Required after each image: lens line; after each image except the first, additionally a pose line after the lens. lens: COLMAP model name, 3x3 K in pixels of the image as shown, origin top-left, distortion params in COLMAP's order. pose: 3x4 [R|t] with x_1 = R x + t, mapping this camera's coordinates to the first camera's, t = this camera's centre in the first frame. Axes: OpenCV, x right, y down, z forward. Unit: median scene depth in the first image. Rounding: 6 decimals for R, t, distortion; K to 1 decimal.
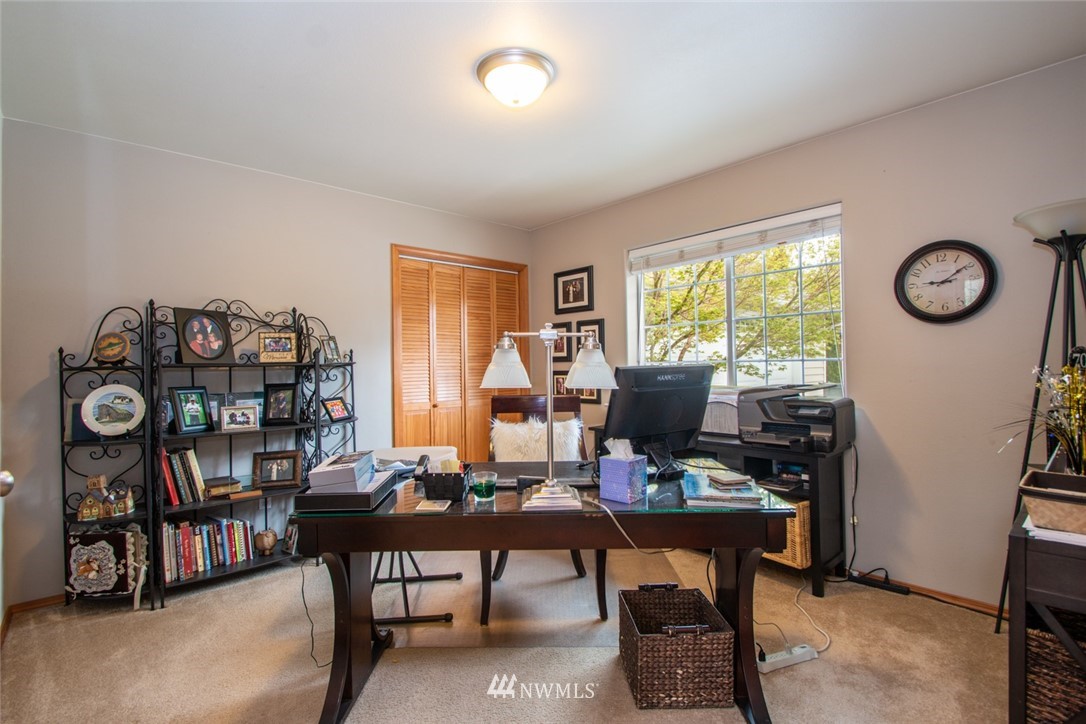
lens RADIAL K [[513.4, 0, 545.8], [0, 513.4, 368.9], [0, 0, 1]] dist [0.000474, -0.000654]
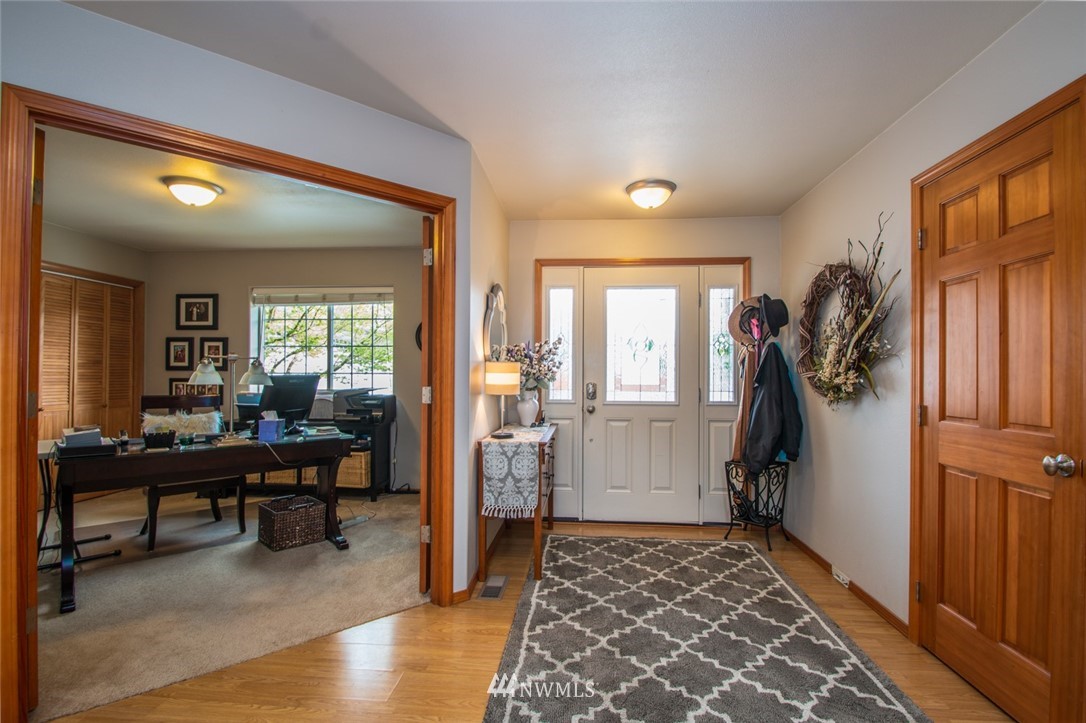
lens RADIAL K [[513.4, 0, 545.8], [0, 513.4, 368.4], [0, 0, 1]] dist [0.000474, -0.000654]
pose [[0.738195, 0.030302, 0.673906, -0.229816], [-0.013374, 0.999452, -0.030291, 0.009023], [-0.674454, 0.013348, 0.738196, -0.665634]]
